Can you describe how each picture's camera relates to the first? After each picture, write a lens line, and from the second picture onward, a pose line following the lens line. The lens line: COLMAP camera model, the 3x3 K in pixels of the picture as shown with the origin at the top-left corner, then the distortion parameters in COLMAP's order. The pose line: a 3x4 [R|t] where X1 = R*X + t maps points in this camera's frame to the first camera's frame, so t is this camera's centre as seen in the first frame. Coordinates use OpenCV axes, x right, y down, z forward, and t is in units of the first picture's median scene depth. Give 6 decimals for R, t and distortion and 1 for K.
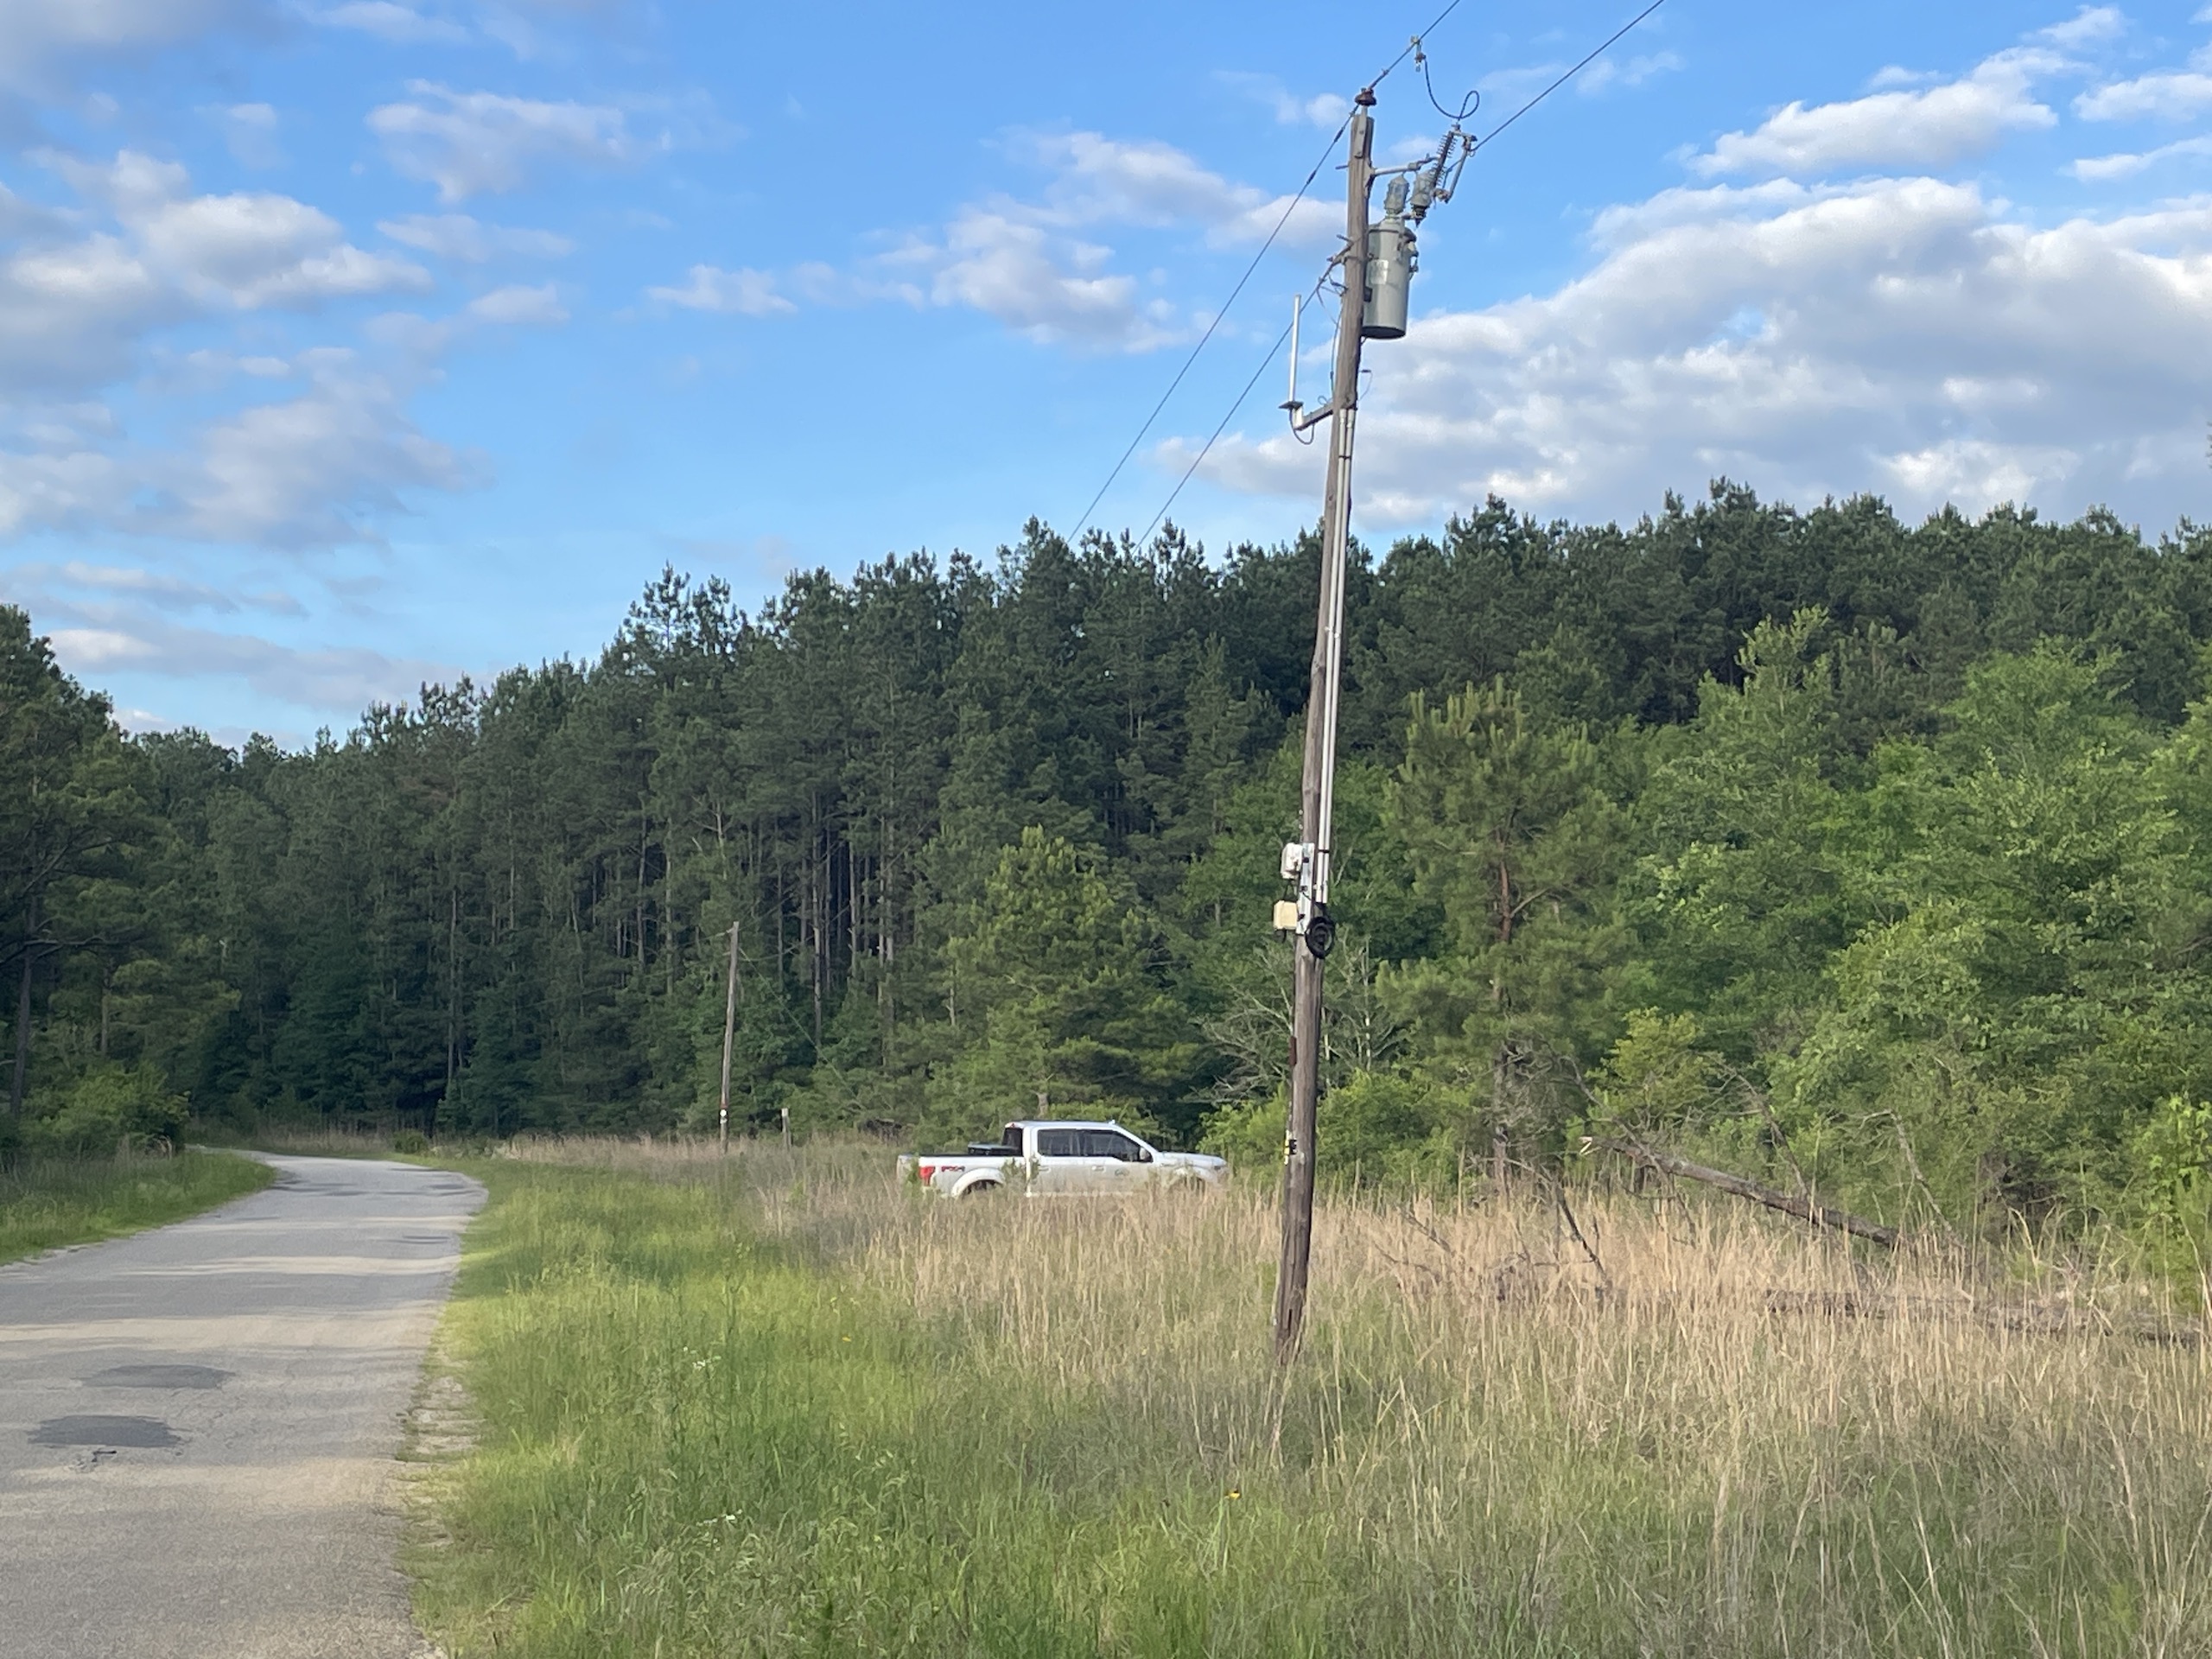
lens RADIAL K [[3740.8, 0, 1106.0], [0, 3740.8, 829.5], [0, 0, 1]] dist [-0.011260, -0.018523]
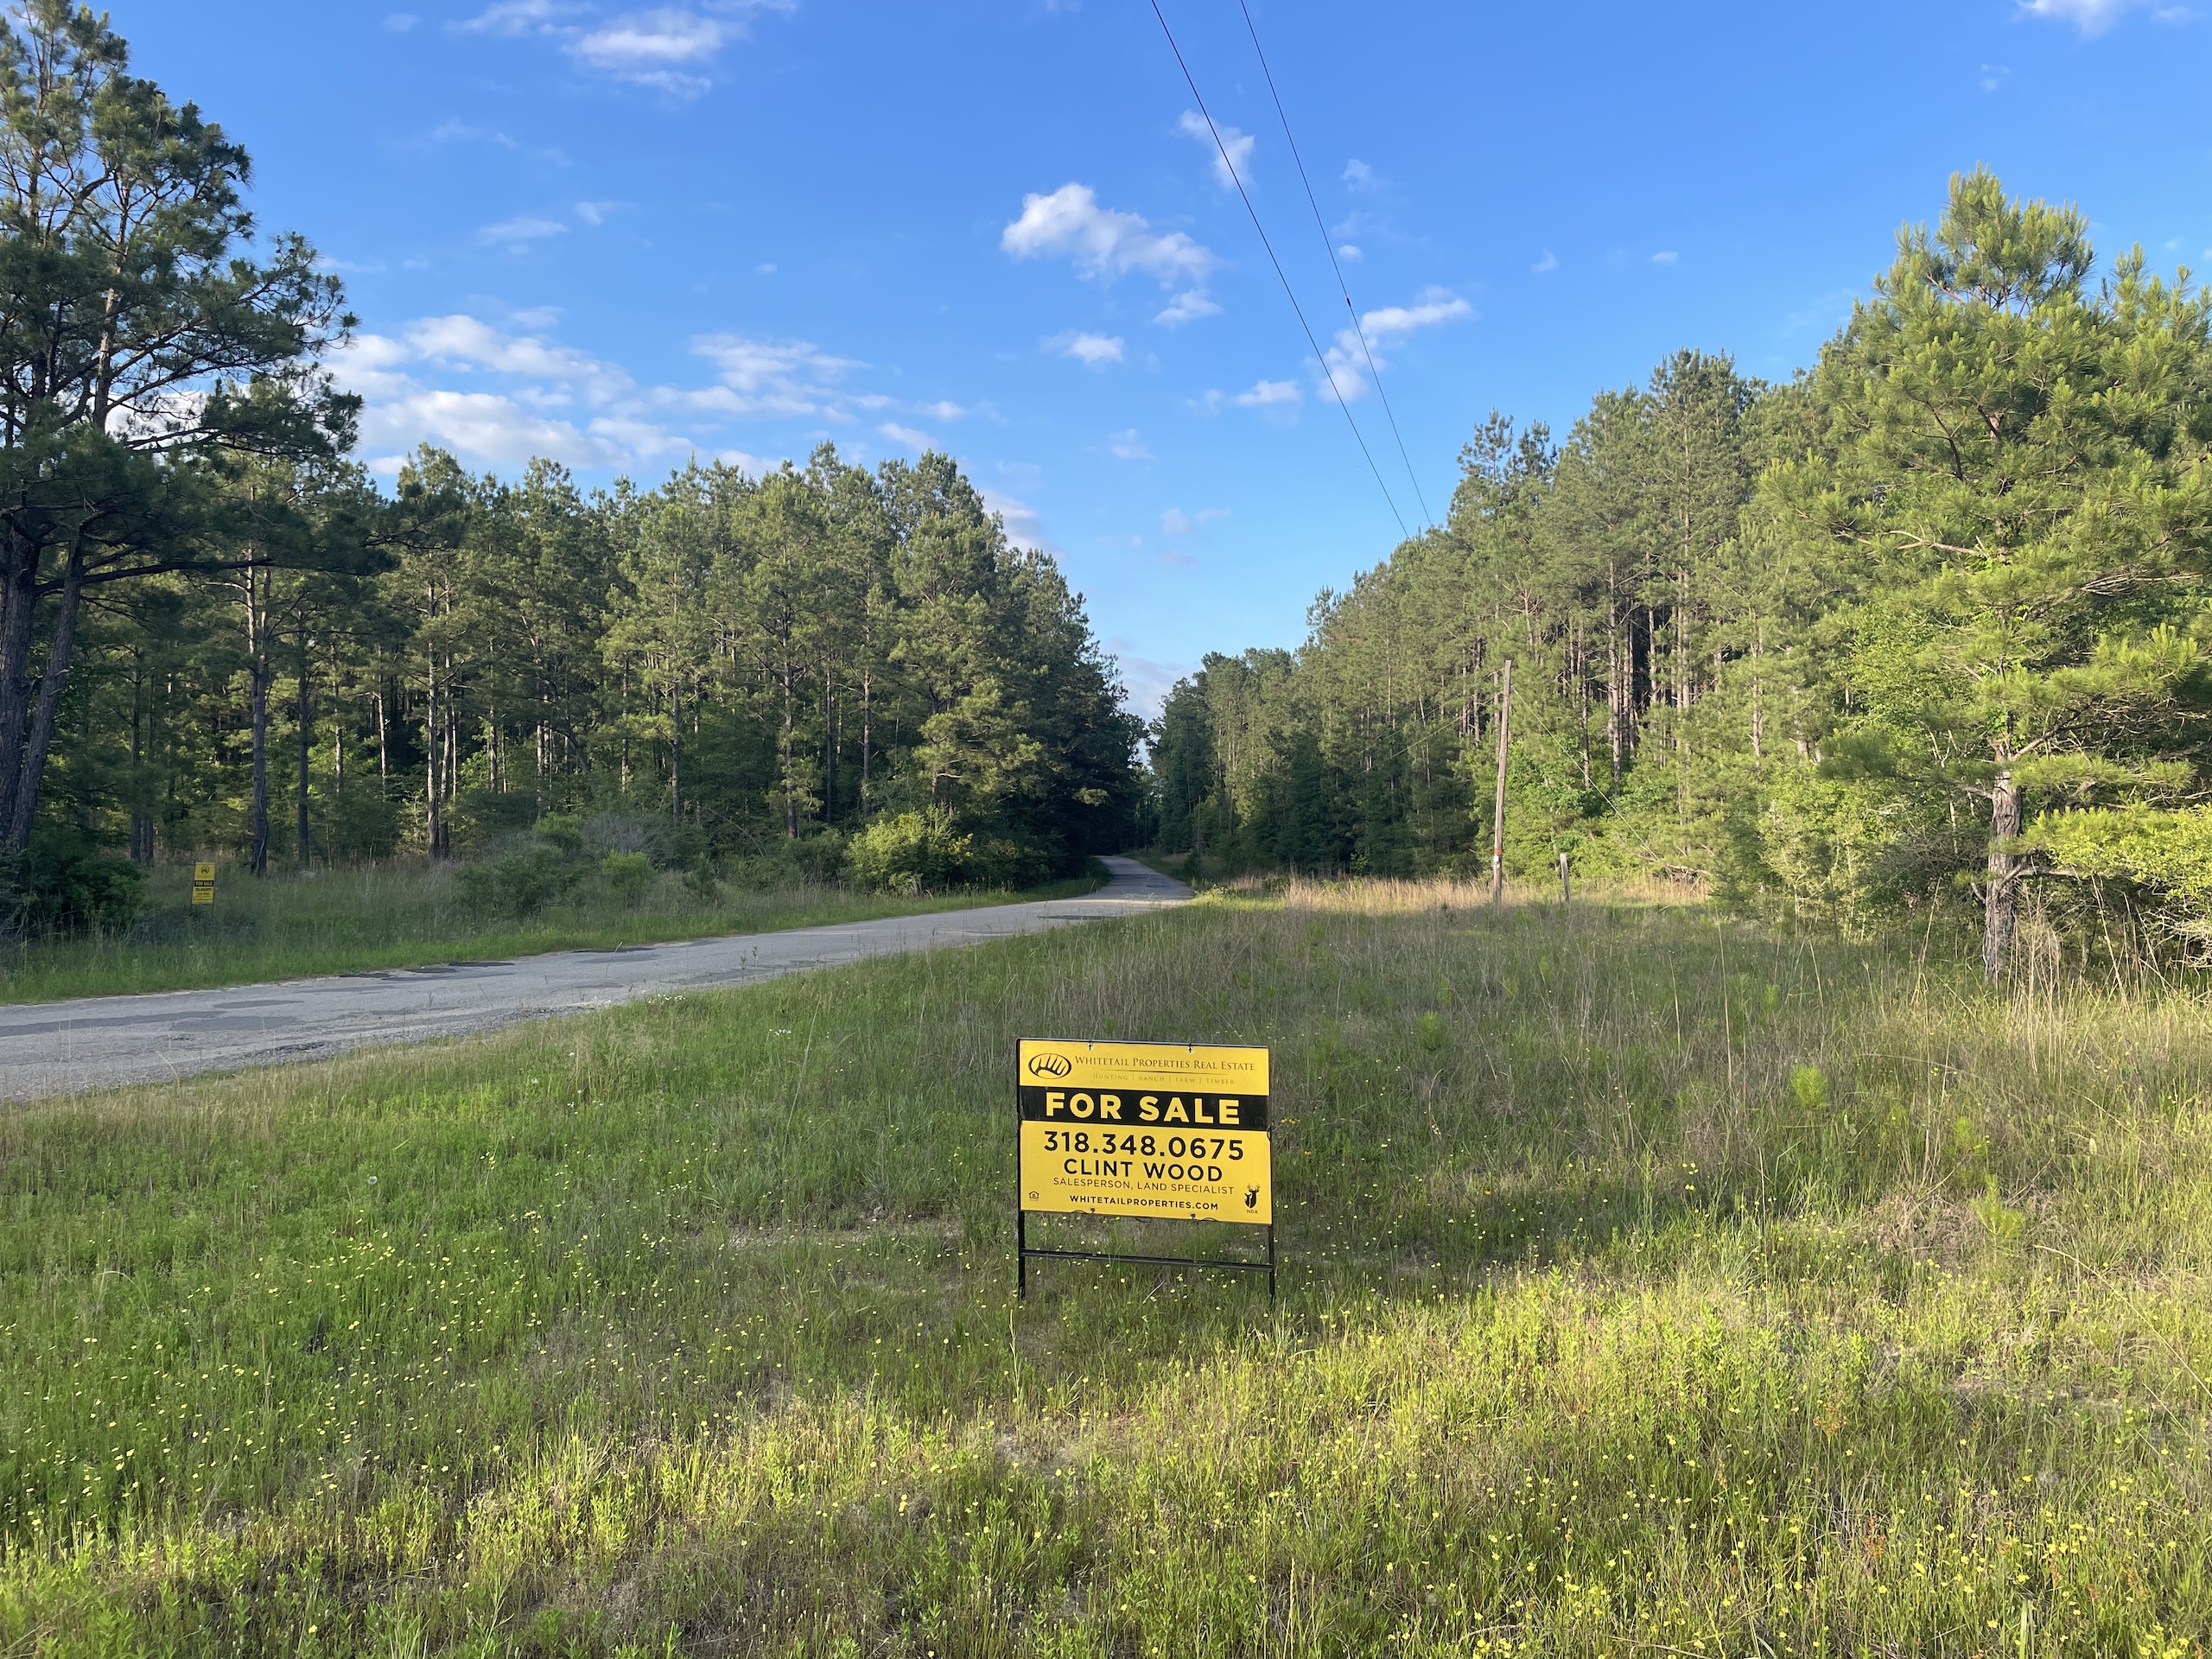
lens RADIAL K [[1492.7, 0, 1106.0], [0, 1492.7, 829.5], [0, 0, 1]] dist [0.005545, 0.000200]
pose [[0.902063, -0.004224, -0.431584, -0.024225], [0.025065, 0.998777, 0.042614, 0.044178], [0.430876, -0.049258, 0.901066, 0.545040]]
